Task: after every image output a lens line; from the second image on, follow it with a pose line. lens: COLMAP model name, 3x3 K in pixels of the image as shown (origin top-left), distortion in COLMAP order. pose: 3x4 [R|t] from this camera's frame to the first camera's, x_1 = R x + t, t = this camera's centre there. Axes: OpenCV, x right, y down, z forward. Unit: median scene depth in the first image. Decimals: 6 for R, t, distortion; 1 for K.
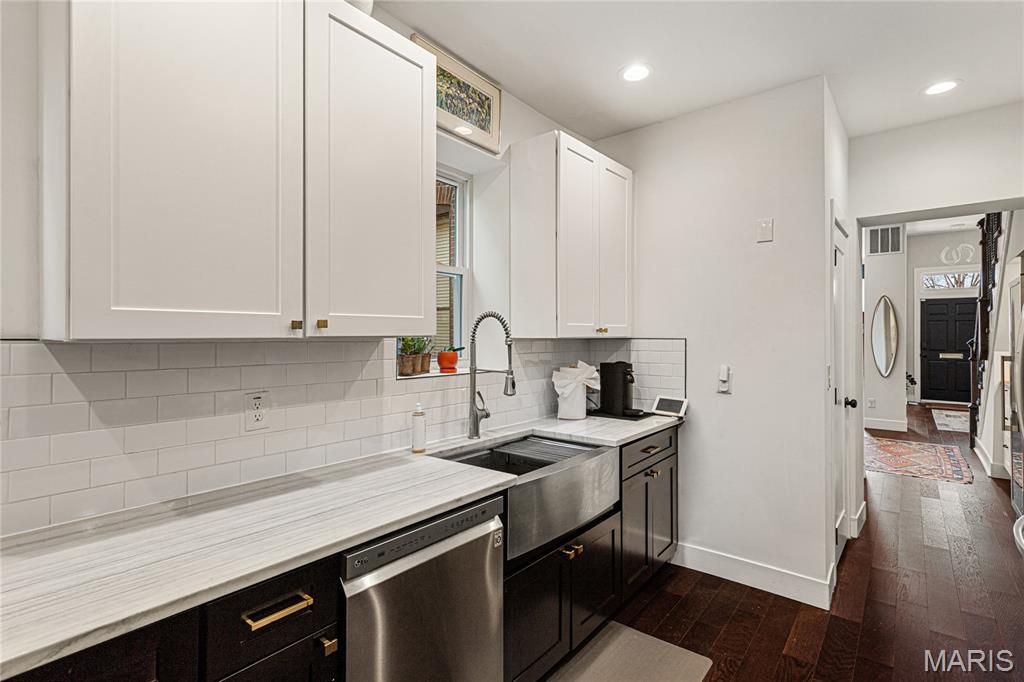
lens RADIAL K [[462.6, 0, 512.0], [0, 462.6, 341.0], [0, 0, 1]] dist [-0.000504, -0.000071]
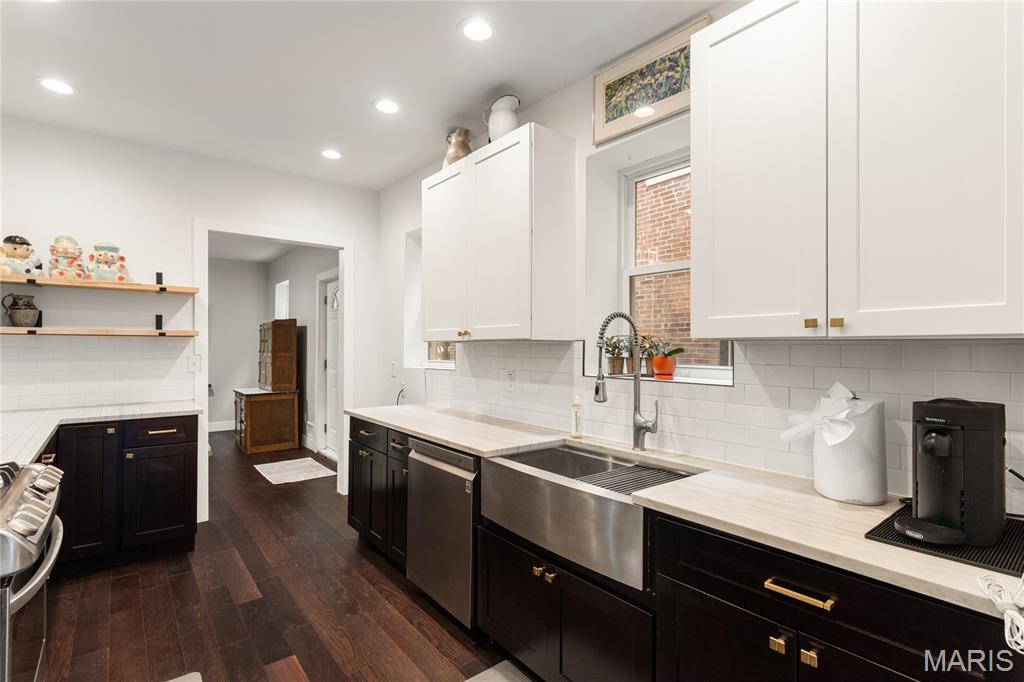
lens RADIAL K [[494.9, 0, 512.0], [0, 494.9, 341.0], [0, 0, 1]] dist [-0.032998, -0.000009]
pose [[-0.199633, -0.002895, -0.979866, 0.947240], [-0.003987, 0.999990, -0.002142, -0.002501], [0.979863, 0.003479, -0.199643, 0.968453]]
